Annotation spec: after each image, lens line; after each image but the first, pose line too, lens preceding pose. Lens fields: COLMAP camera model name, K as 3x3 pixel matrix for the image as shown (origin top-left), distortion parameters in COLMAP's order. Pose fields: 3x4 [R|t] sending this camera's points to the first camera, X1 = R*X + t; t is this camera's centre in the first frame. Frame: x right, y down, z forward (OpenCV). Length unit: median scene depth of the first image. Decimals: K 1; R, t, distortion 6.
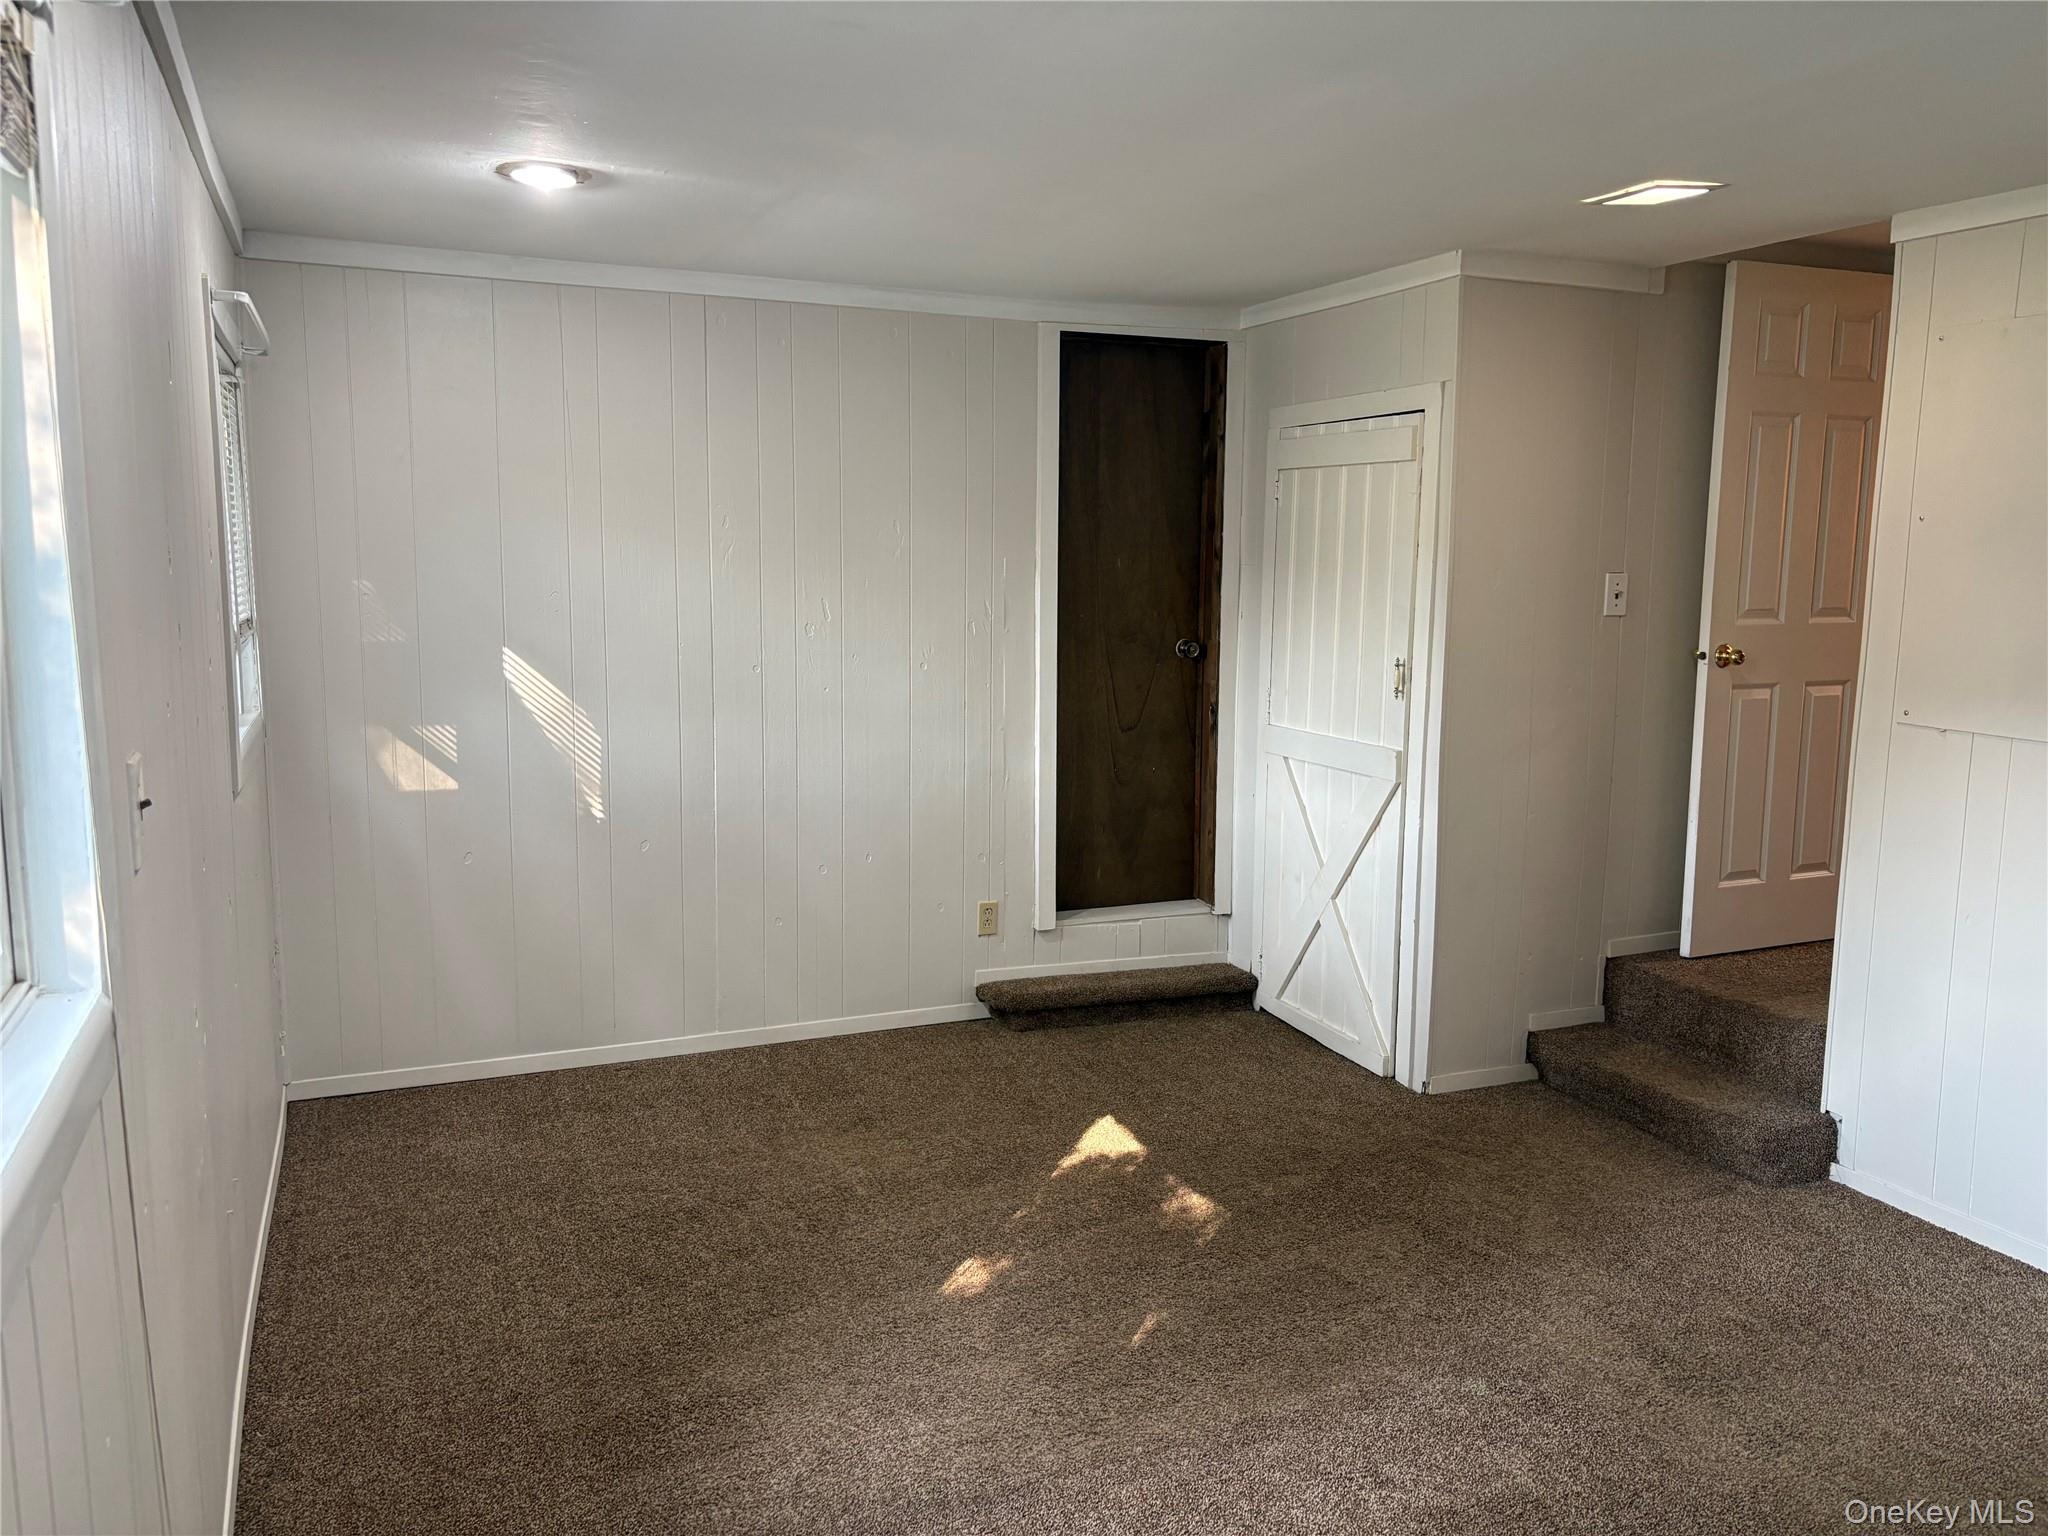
lens RADIAL K [[1564.7, 0, 1017.6], [0, 1564.7, 774.8], [0, 0, 1]] dist [0.046158, -0.043492]
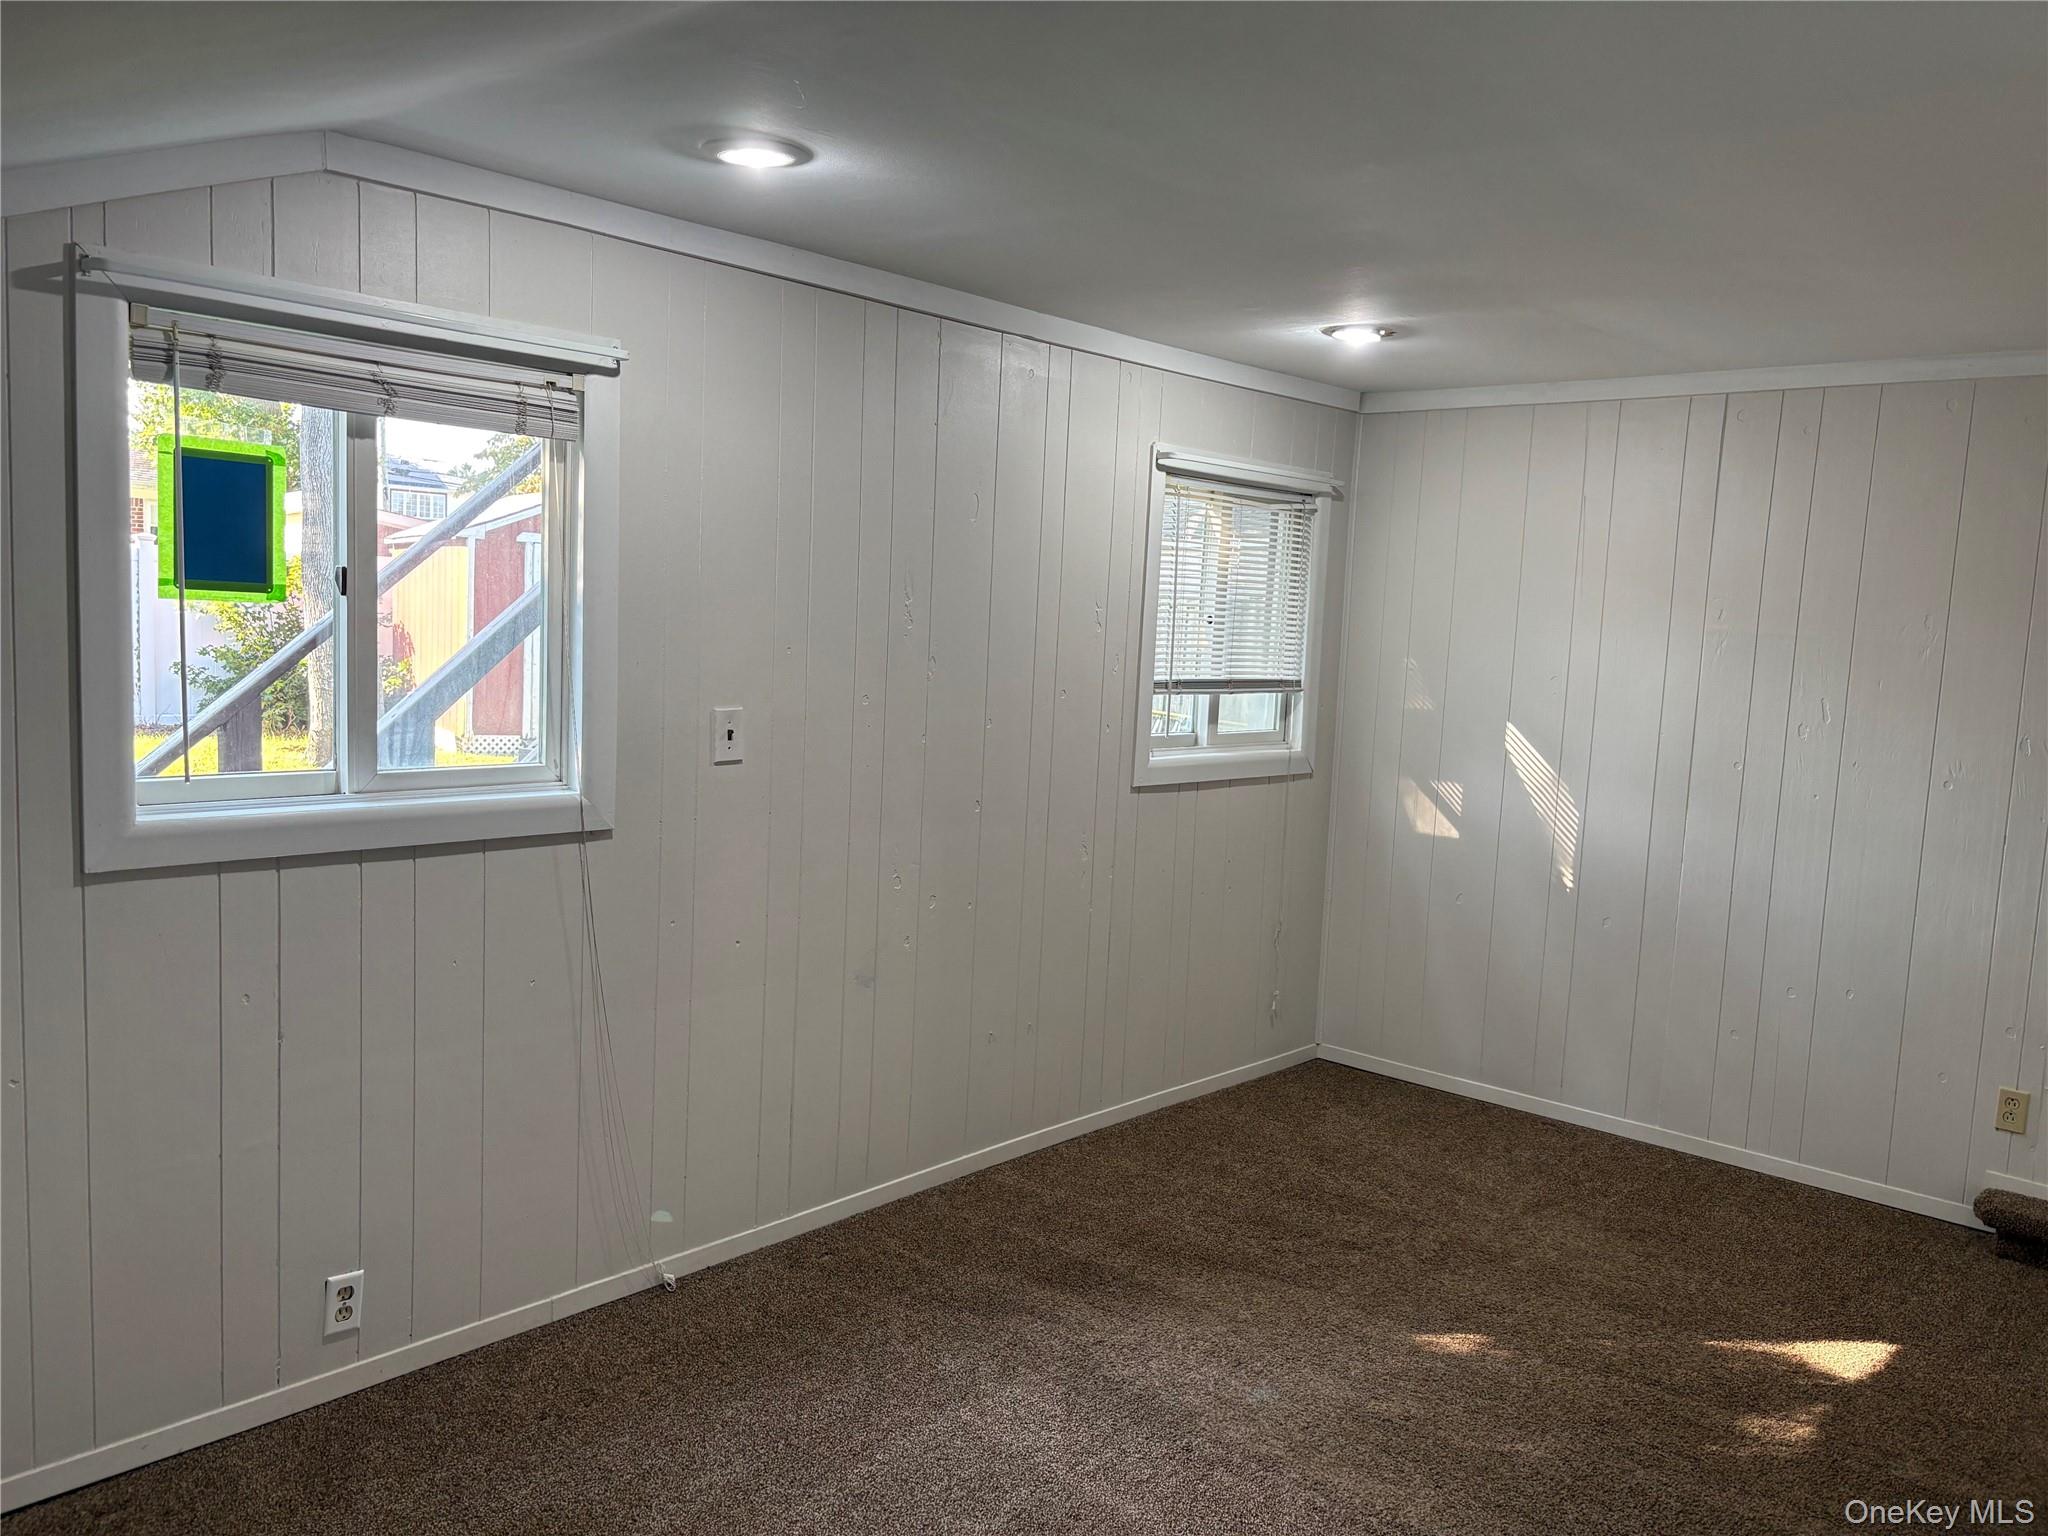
lens RADIAL K [[1564.7, 0, 1016.1], [0, 1564.7, 768.5], [0, 0, 1]] dist [0.046158, -0.043492]
pose [[0.422664, 0.104745, -0.900213, 0.559377], [-0.171384, 0.984614, 0.034098, -0.025920], [0.889934, 0.139870, 0.434113, 0.191201]]
